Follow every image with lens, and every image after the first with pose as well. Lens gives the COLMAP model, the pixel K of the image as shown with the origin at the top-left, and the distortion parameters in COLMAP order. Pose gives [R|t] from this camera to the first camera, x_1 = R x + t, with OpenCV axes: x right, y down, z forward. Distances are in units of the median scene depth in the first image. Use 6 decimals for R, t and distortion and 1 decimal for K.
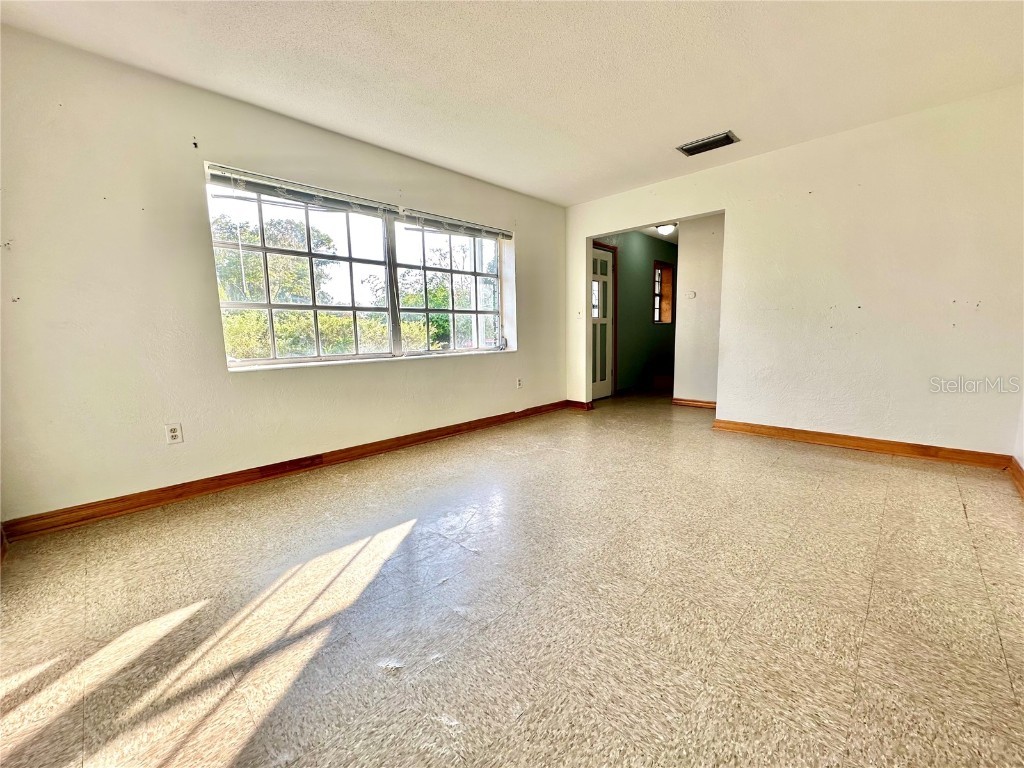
lens RADIAL K [[411.9, 0, 511.8], [0, 411.9, 386.4], [0, 0, 1]] dist [0.001323, -0.000120]
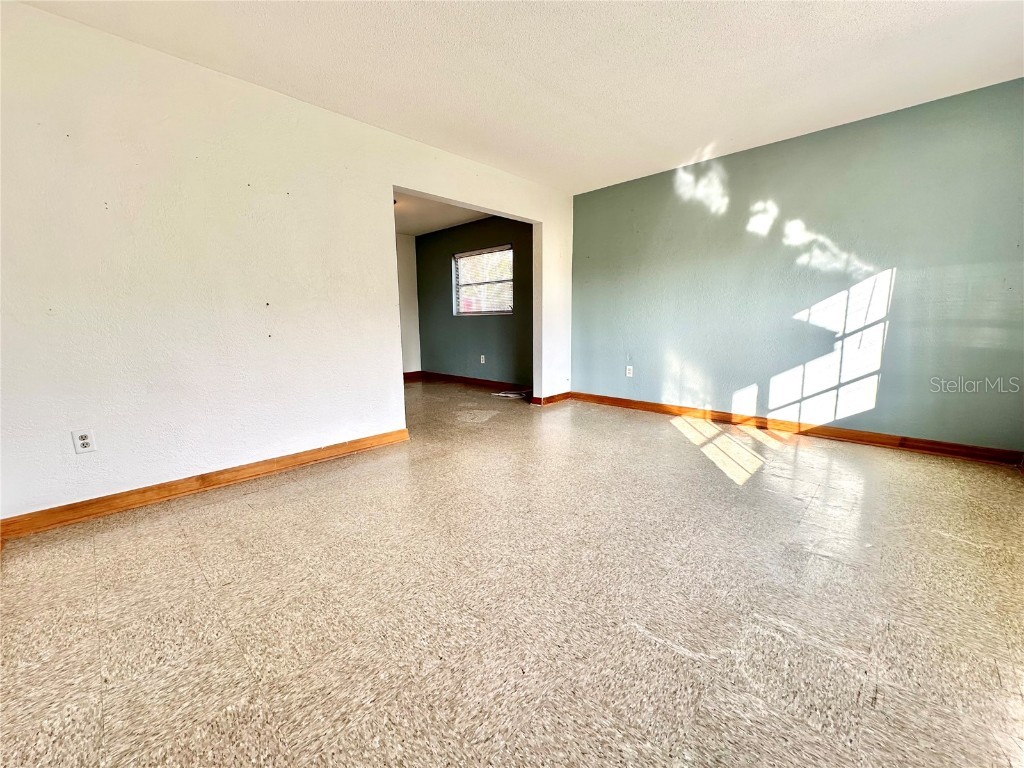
lens RADIAL K [[411.9, 0, 511.8], [0, 411.9, 386.4], [0, 0, 1]] dist [0.001323, -0.000120]
pose [[-0.999519, 0.030916, -0.002588, 0.371586], [0.028812, 0.955966, 0.292061, -0.273611], [0.011503, 0.291845, -0.956396, 1.892735]]
